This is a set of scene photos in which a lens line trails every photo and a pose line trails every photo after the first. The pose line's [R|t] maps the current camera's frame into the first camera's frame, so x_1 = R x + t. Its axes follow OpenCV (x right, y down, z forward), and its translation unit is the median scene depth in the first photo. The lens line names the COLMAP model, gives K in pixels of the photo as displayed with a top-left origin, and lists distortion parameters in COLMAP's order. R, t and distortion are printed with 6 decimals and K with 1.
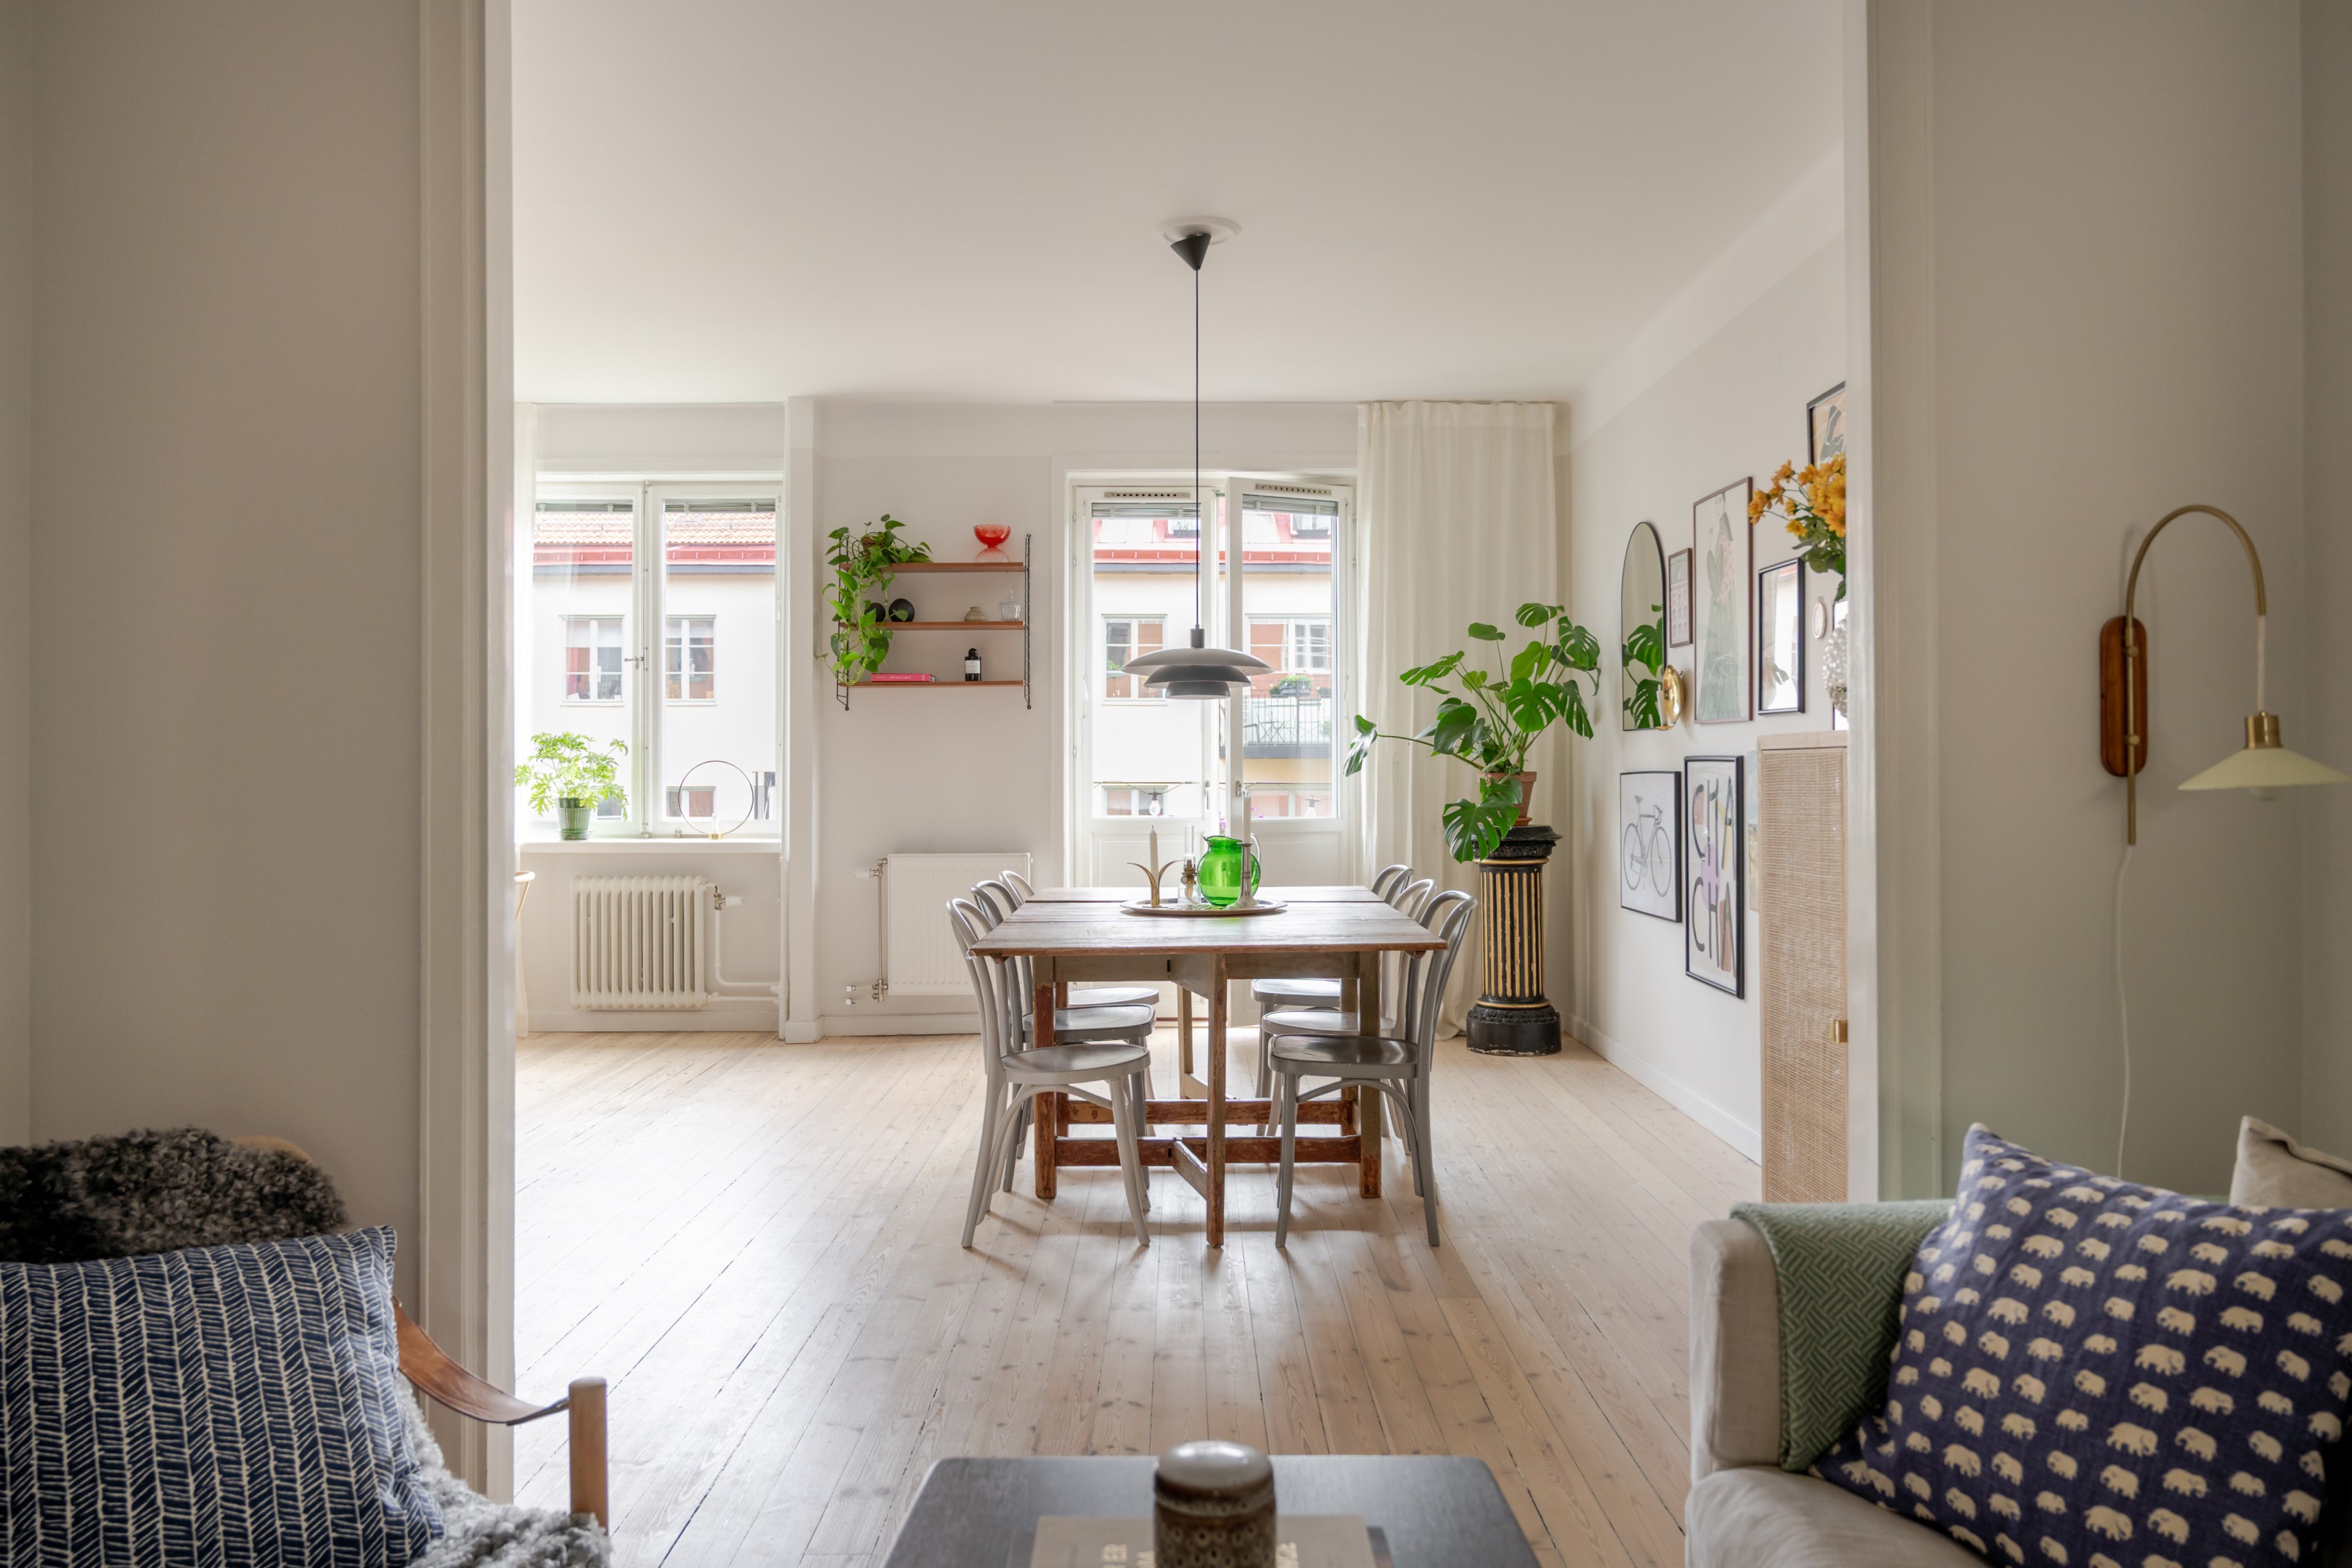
lens RADIAL K [[1675.3, 0, 1193.2], [0, 1675.3, 753.6], [0, 0, 1]] dist [-0.009489, -0.001658]
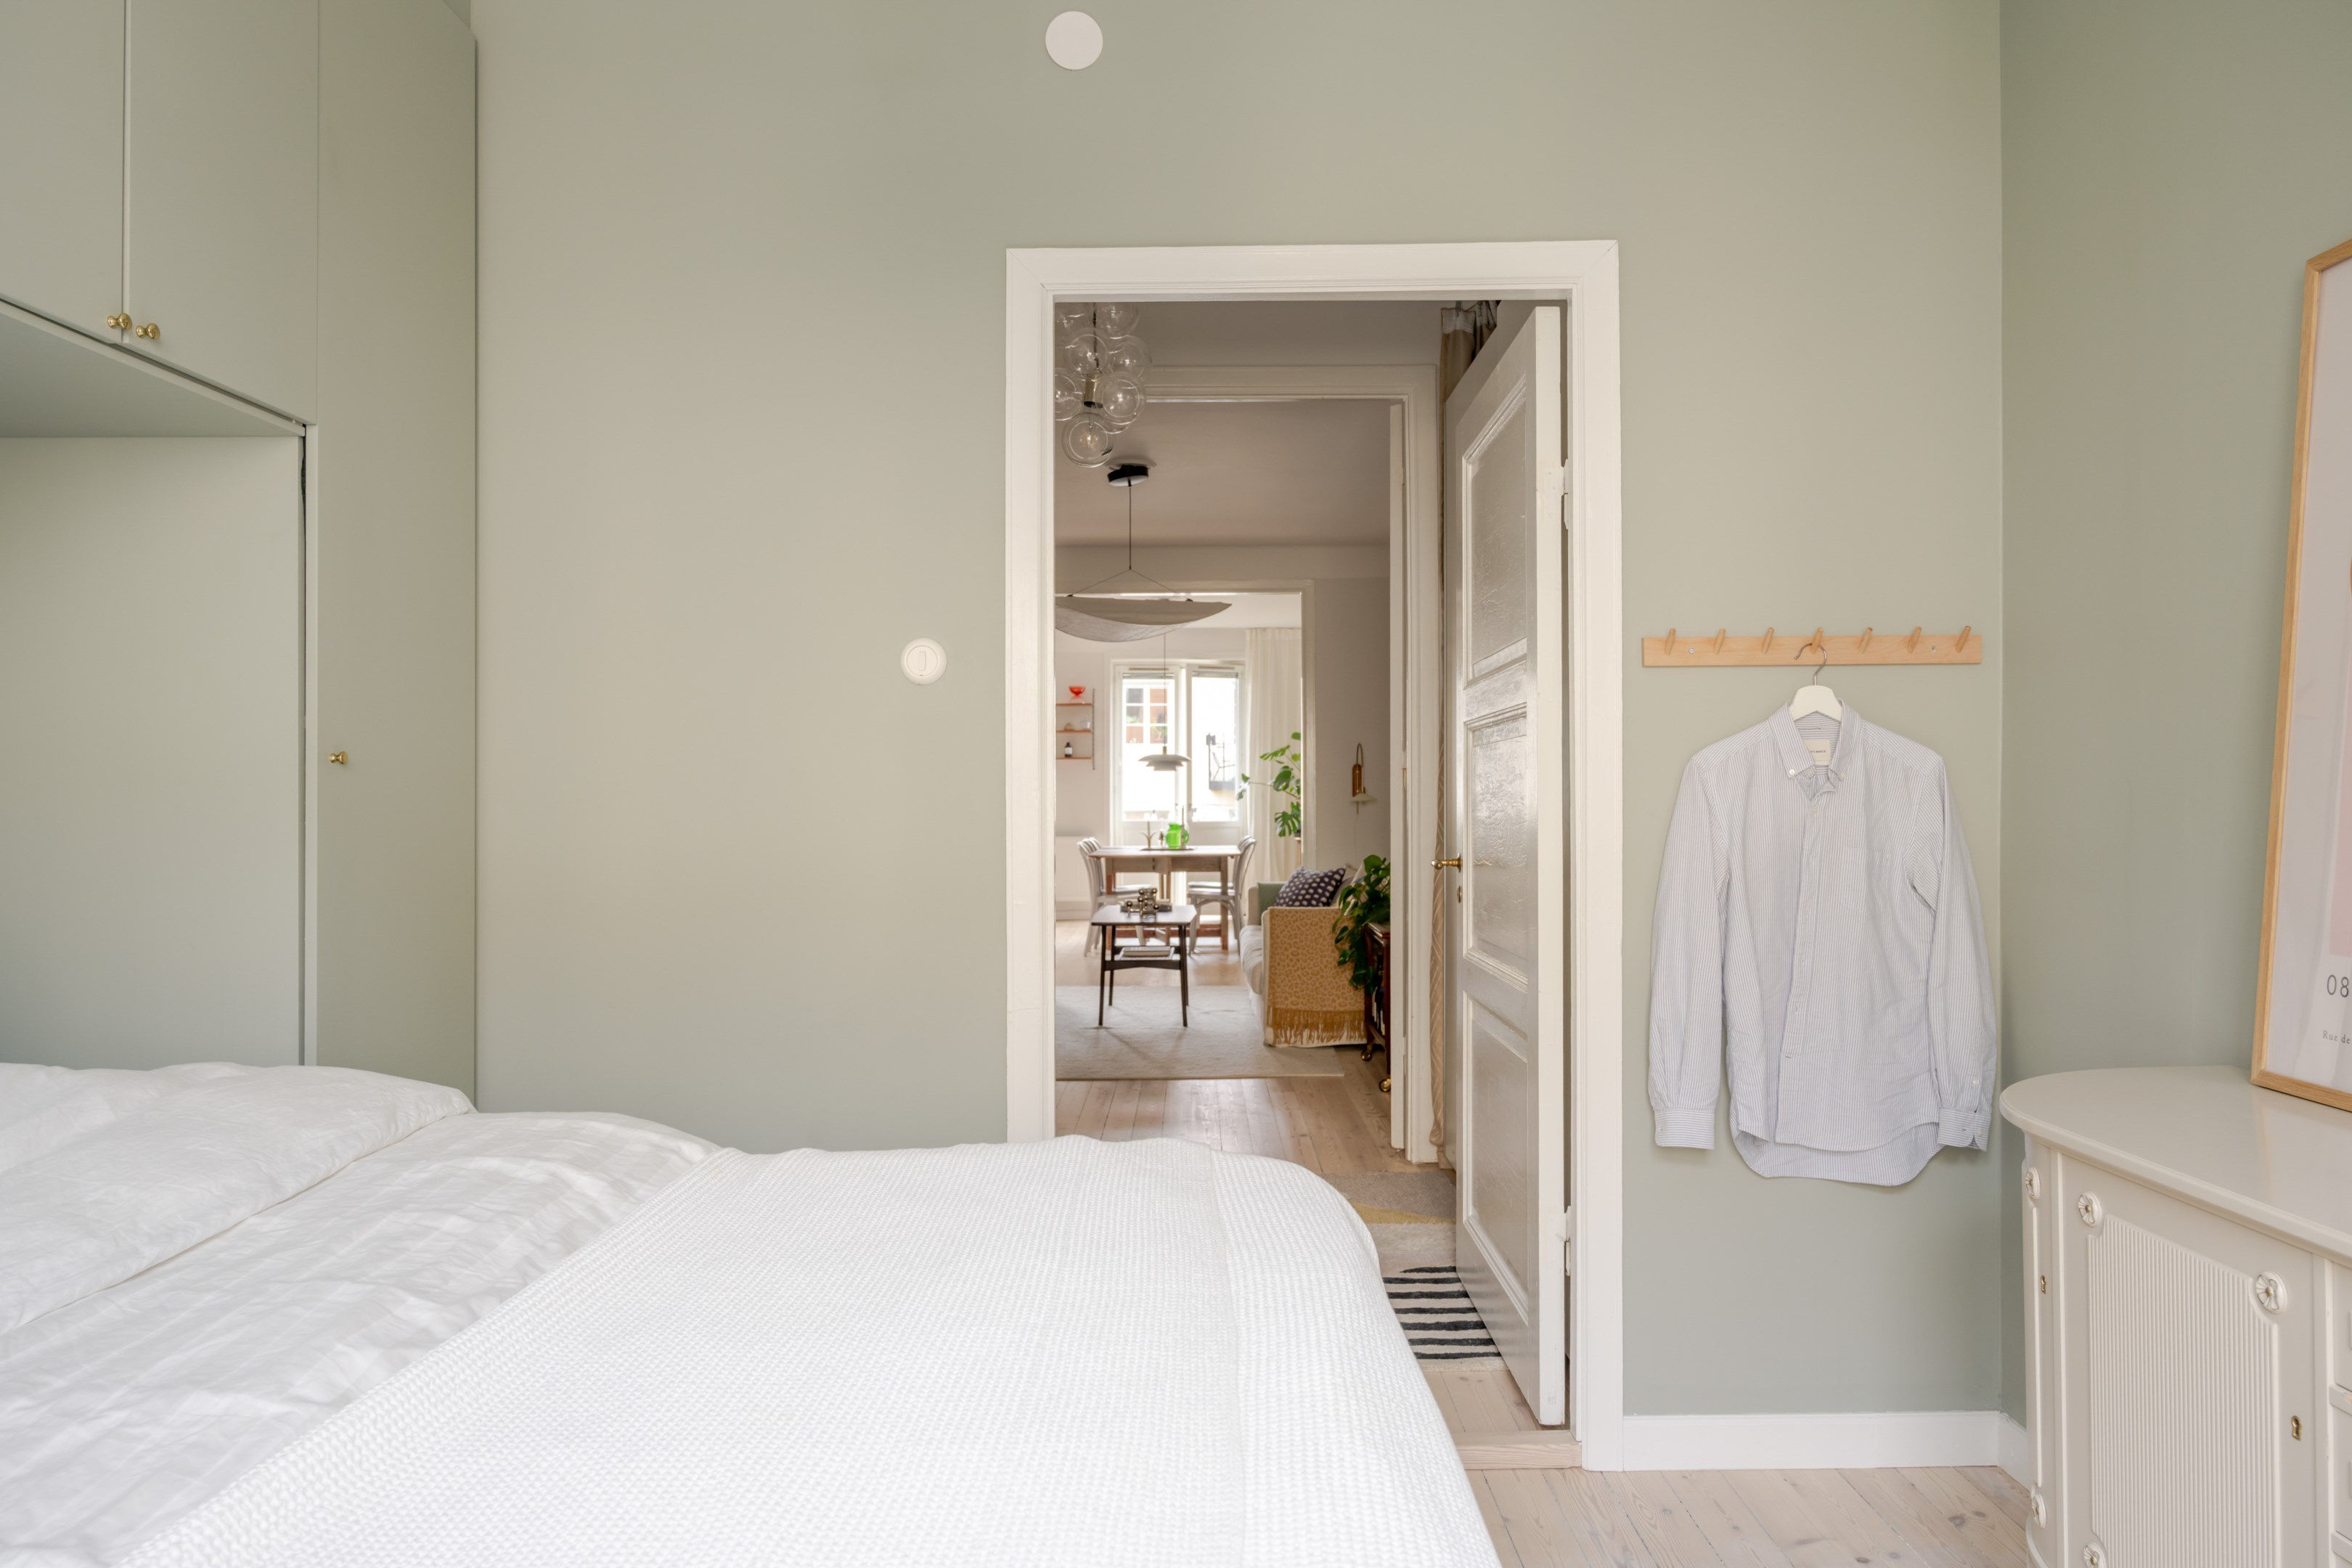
lens RADIAL K [[1582.9, 0, 1179.6], [0, 1582.9, 788.0], [0, 0, 1]] dist [-0.004848, 0.002103]
pose [[0.999870, -0.000505, -0.016097, 0.048622], [0.000554, 0.999995, 0.003043, -0.010124], [0.016096, -0.003051, 0.999866, -1.116644]]
